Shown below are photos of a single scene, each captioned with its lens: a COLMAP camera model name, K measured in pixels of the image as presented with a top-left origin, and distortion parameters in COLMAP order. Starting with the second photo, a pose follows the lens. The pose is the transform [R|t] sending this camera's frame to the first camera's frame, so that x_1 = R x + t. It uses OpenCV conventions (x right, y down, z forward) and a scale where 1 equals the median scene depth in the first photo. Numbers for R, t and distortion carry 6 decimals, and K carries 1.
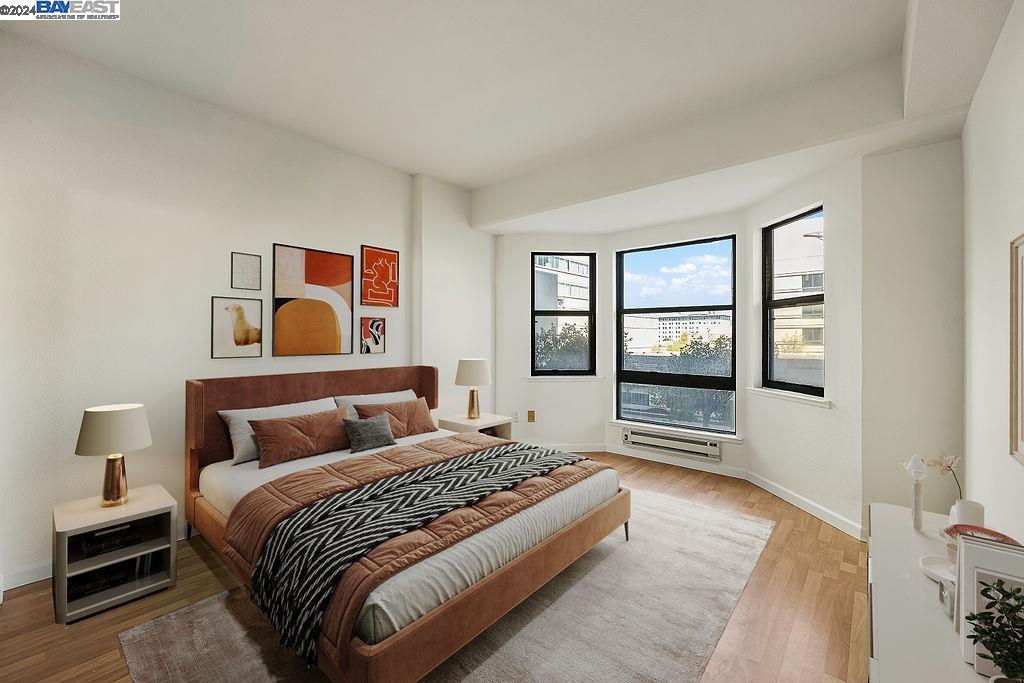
lens RADIAL K [[415.3, 0, 514.7], [0, 415.3, 337.1], [0, 0, 1]] dist [0.000628, -0.000057]
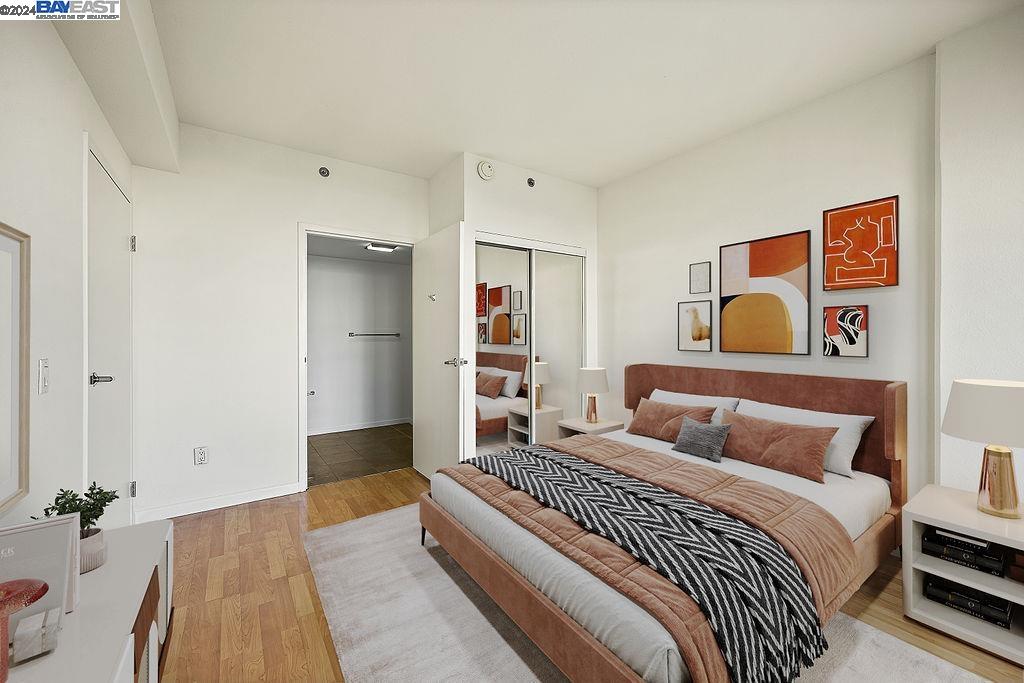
lens RADIAL K [[415.3, 0, 514.8], [0, 415.3, 336.7], [0, 0, 1]] dist [0.000628, -0.000057]
pose [[-0.268361, 0.004211, -0.963309, 0.510312], [0.000916, 0.999991, 0.004117, 0.002059], [0.963318, 0.000223, -0.268362, 0.665984]]
